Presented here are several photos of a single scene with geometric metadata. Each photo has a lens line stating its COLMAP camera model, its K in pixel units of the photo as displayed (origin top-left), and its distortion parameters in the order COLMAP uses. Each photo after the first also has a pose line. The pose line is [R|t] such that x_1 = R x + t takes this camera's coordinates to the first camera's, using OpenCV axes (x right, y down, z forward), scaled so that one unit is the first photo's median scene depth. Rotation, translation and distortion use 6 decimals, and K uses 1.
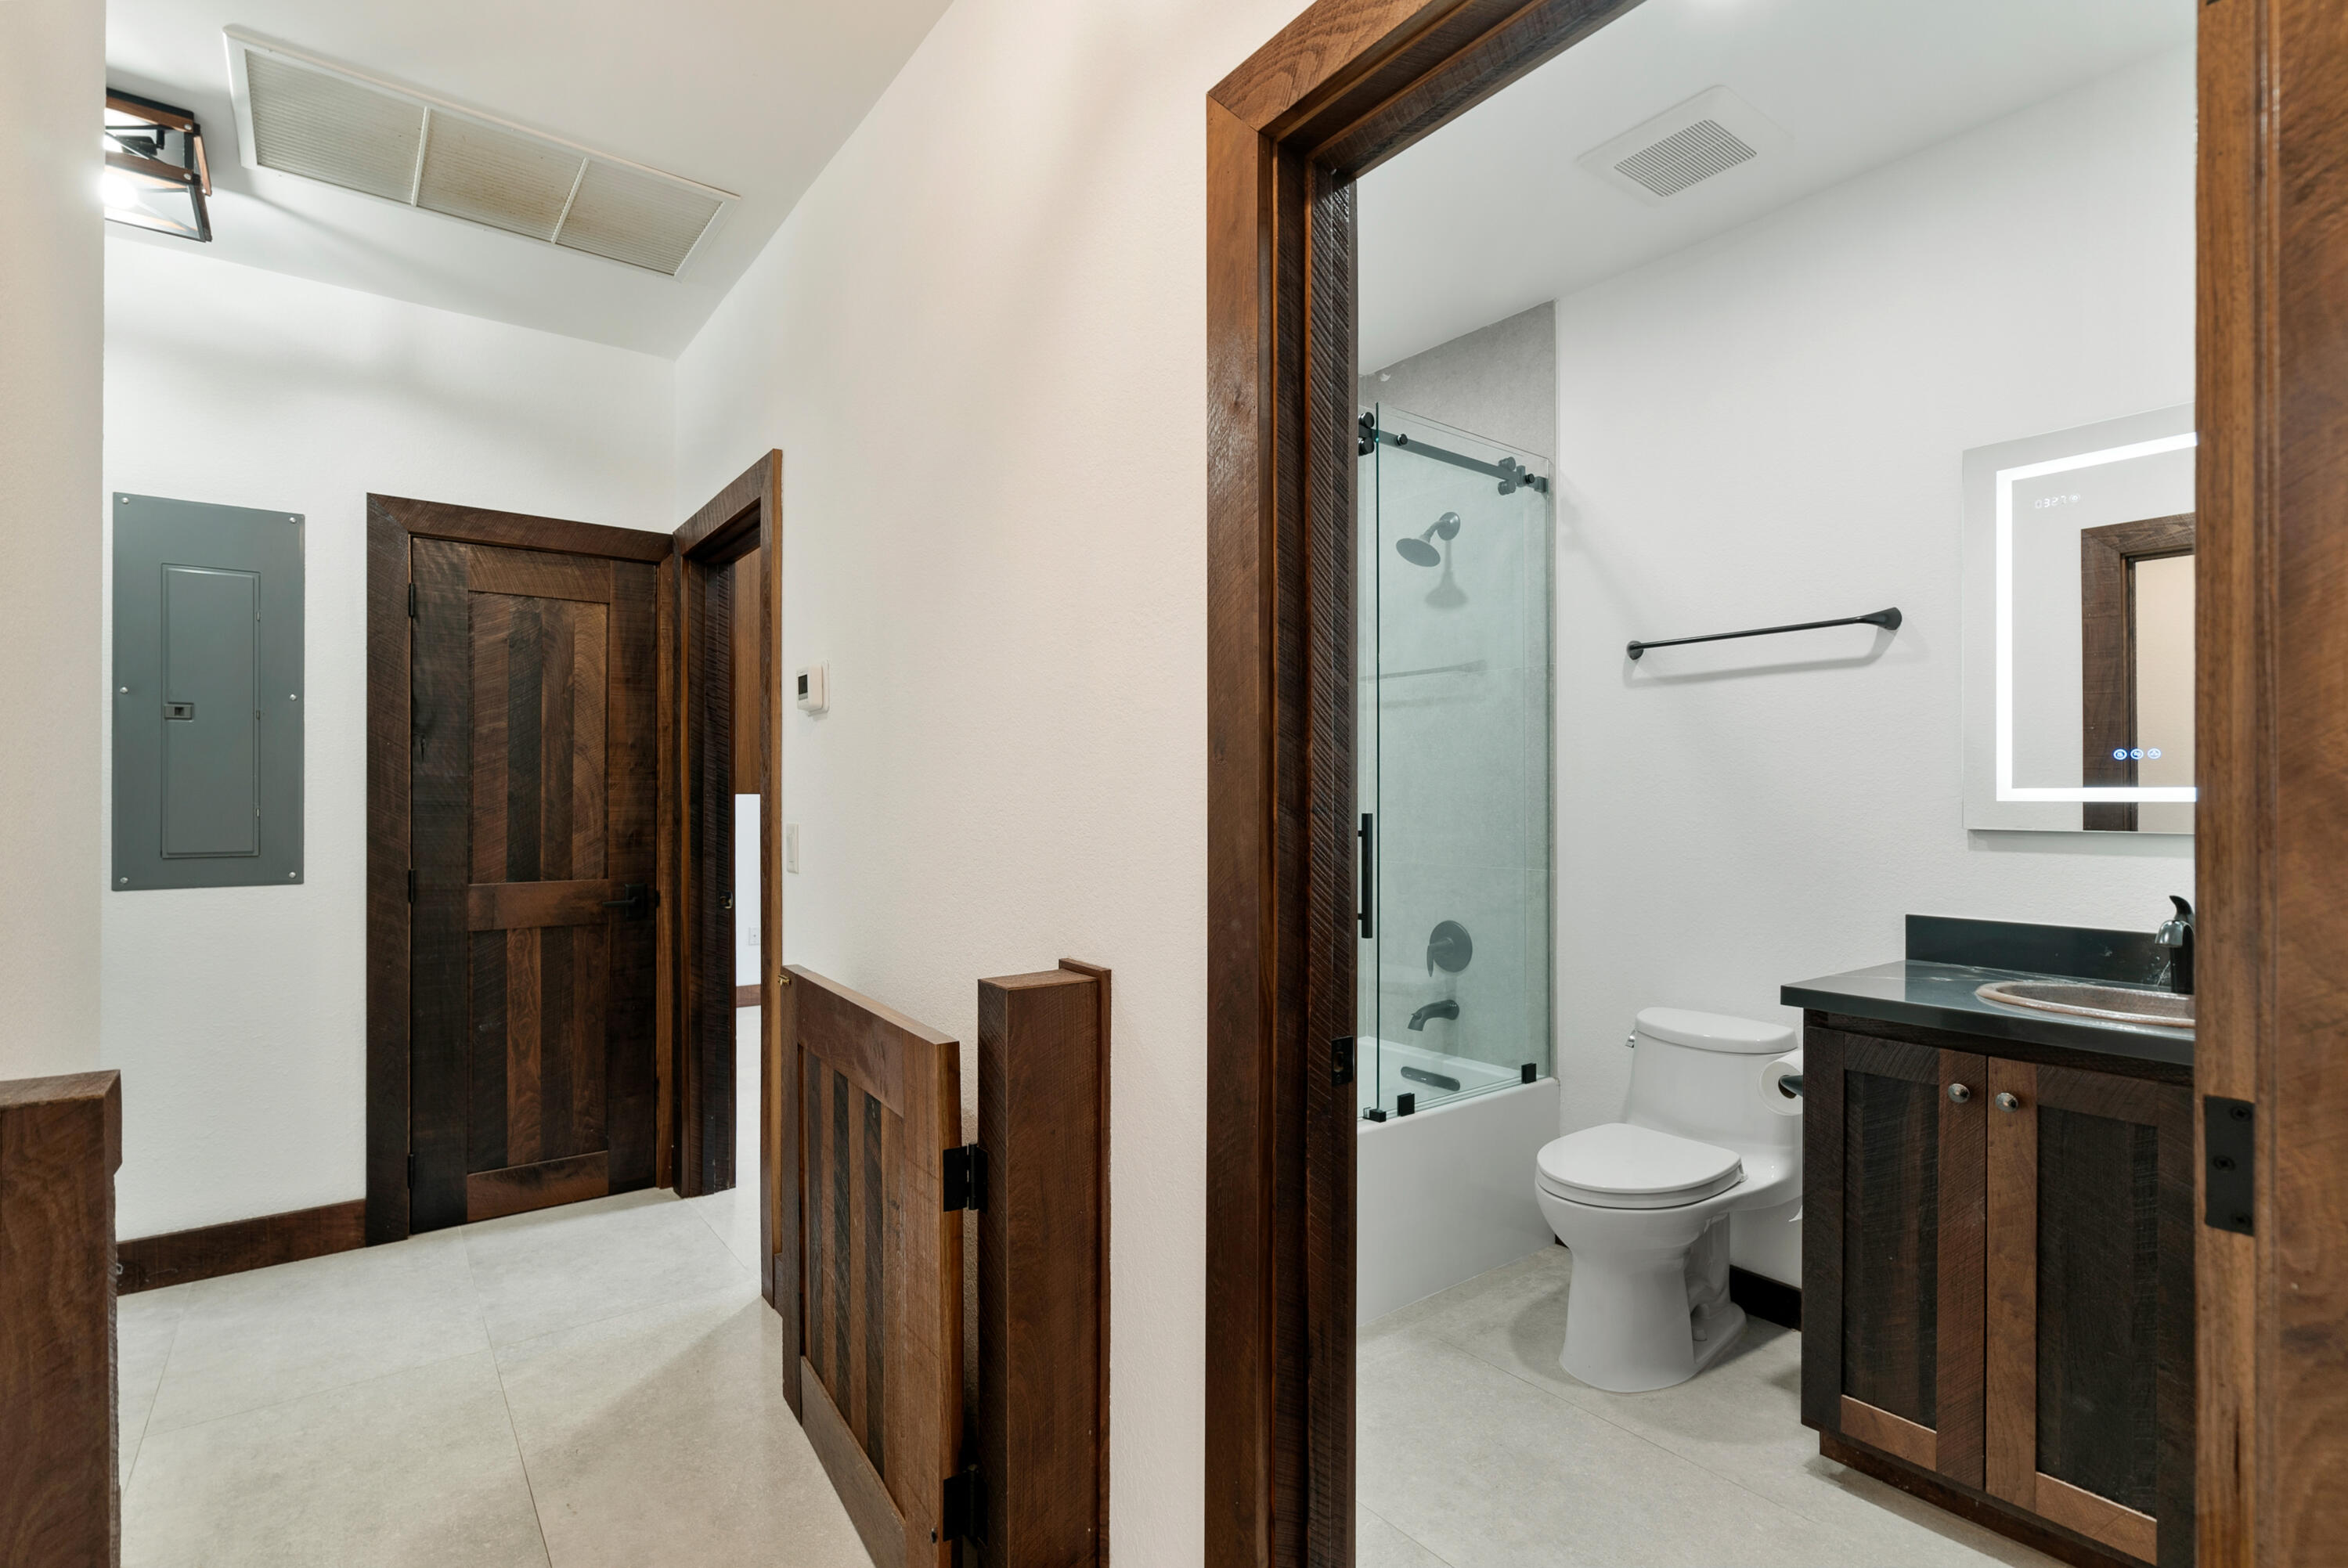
lens RADIAL K [[1080.2, 0, 1163.6], [0, 1080.2, 795.1], [0, 0, 1]] dist [-0.003278, 0.001583]
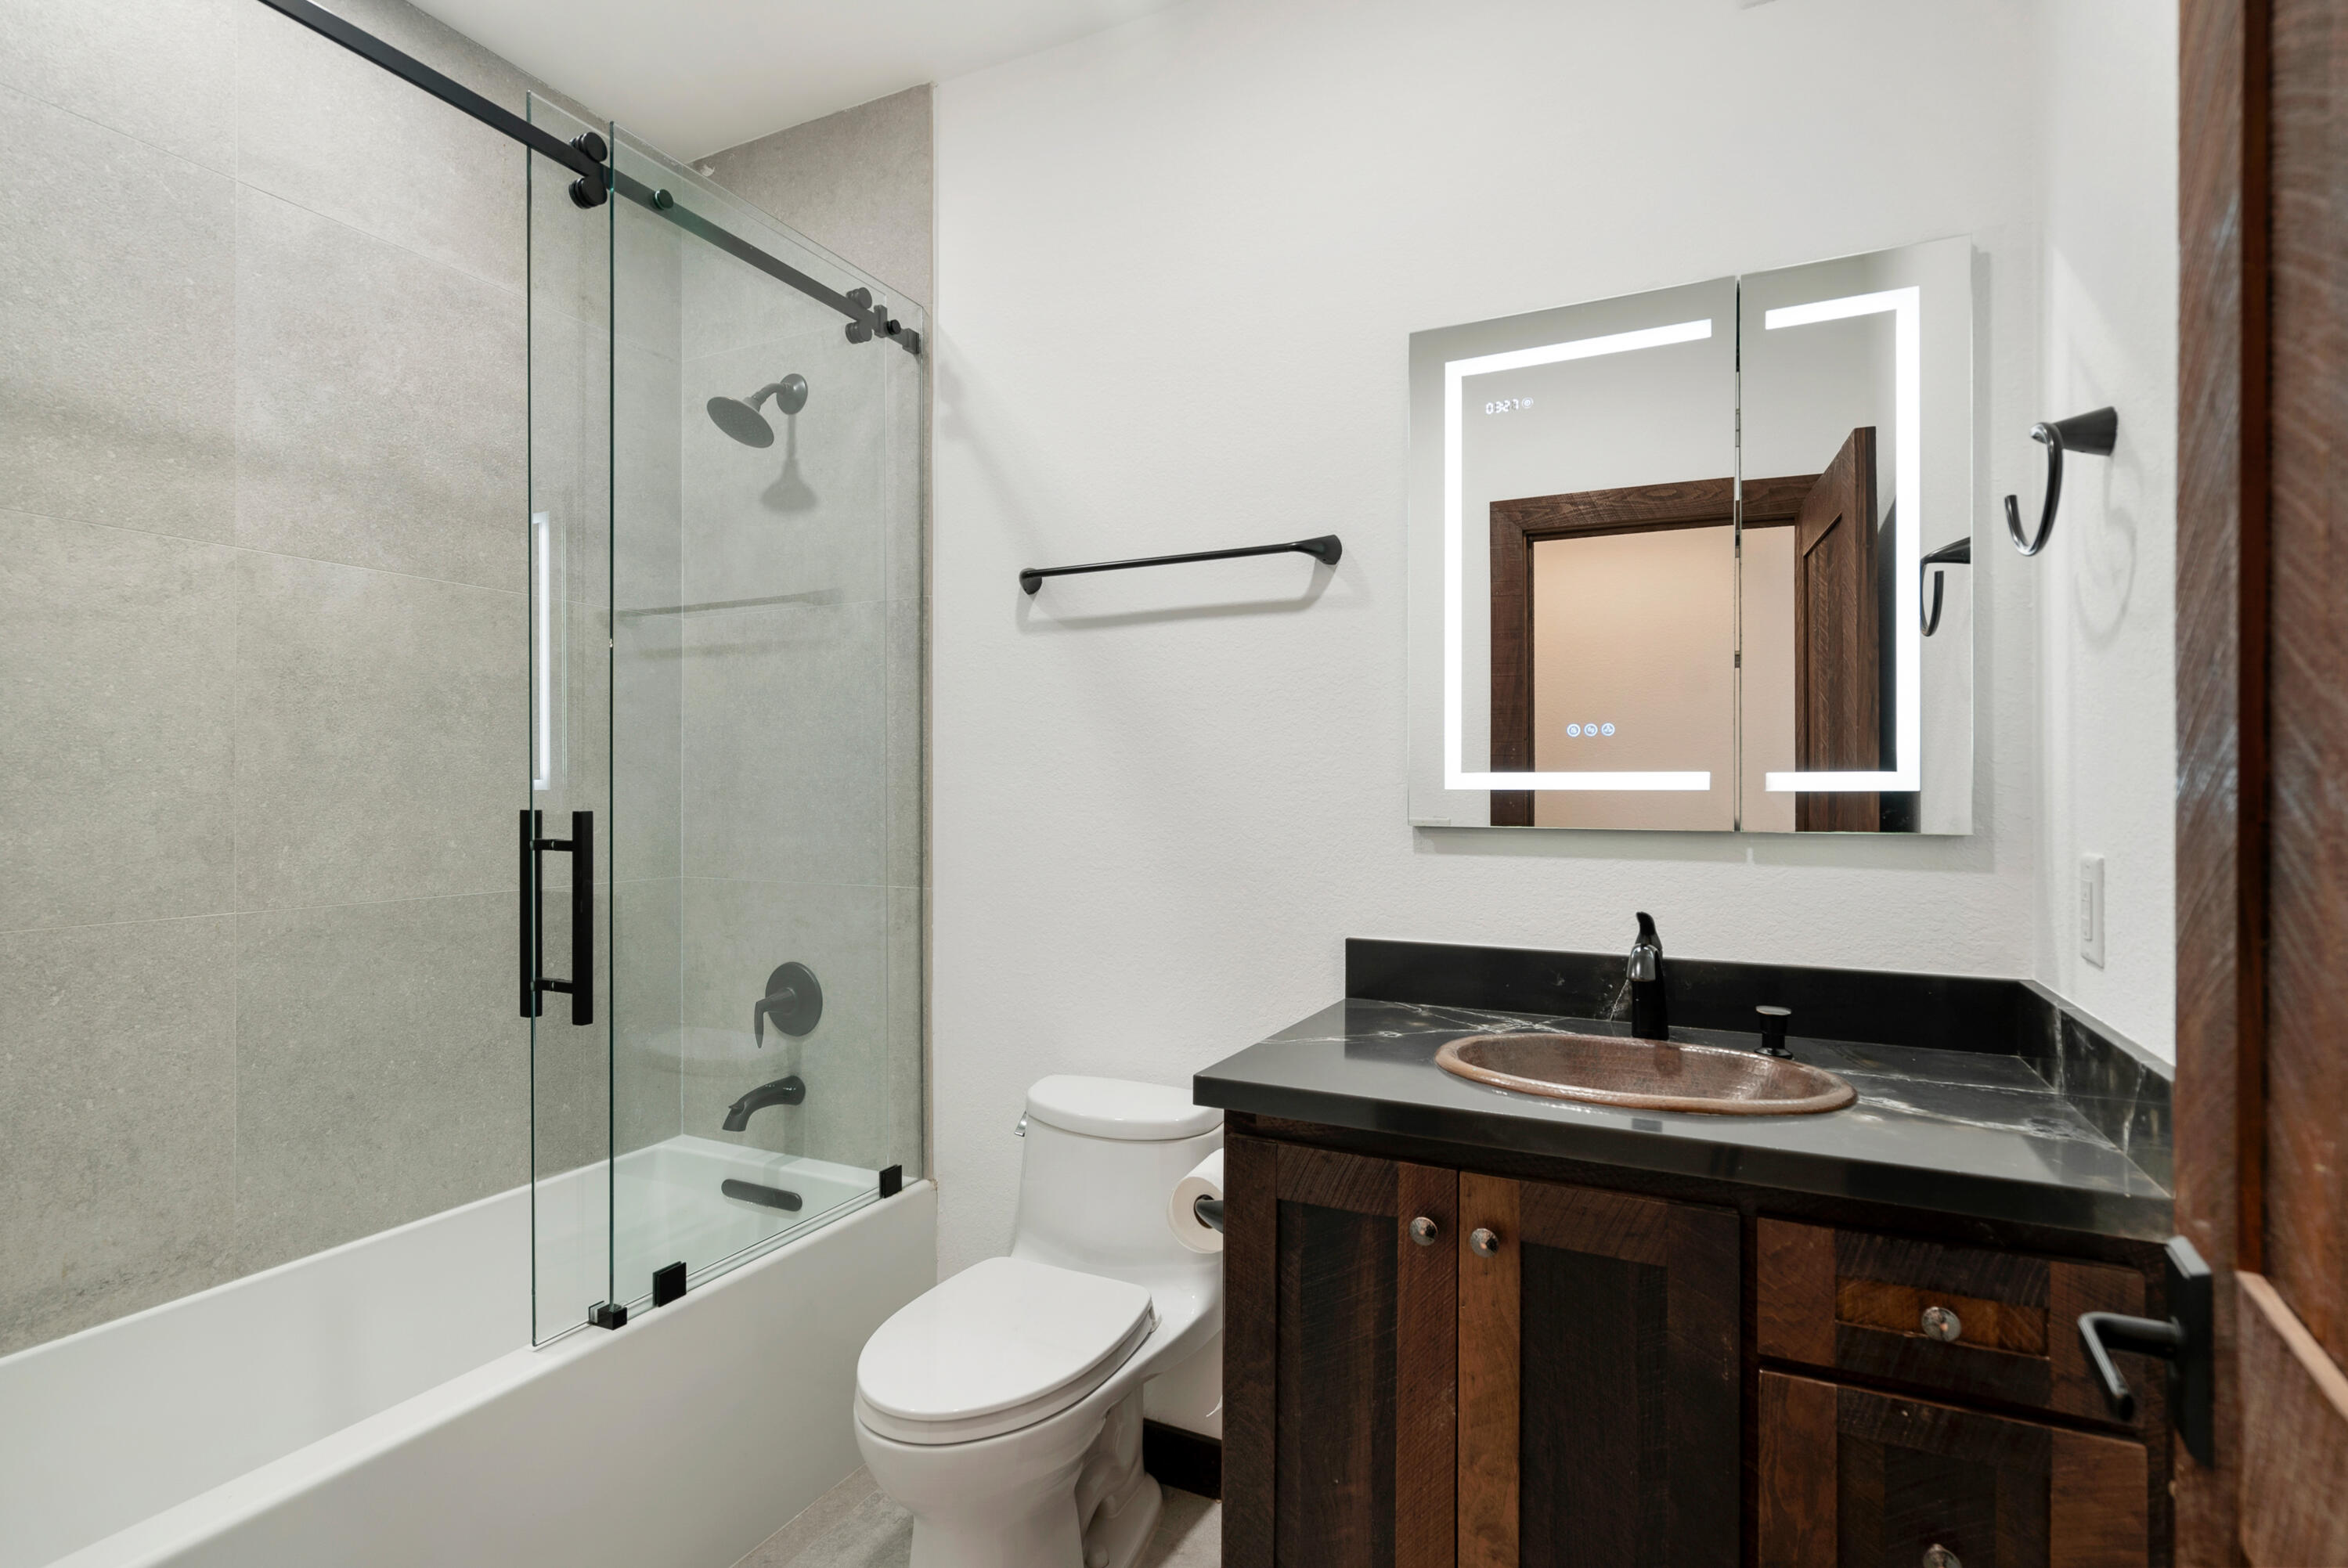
lens RADIAL K [[1155.2, 0, 1171.7], [0, 1155.2, 784.7], [0, 0, 1]] dist [-0.001878, -0.000090]
pose [[0.890412, 0.001087, 0.455154, 0.179238], [-0.001599, 0.999998, 0.000739, 0.001472], [-0.455152, -0.001386, 0.890413, 0.284930]]
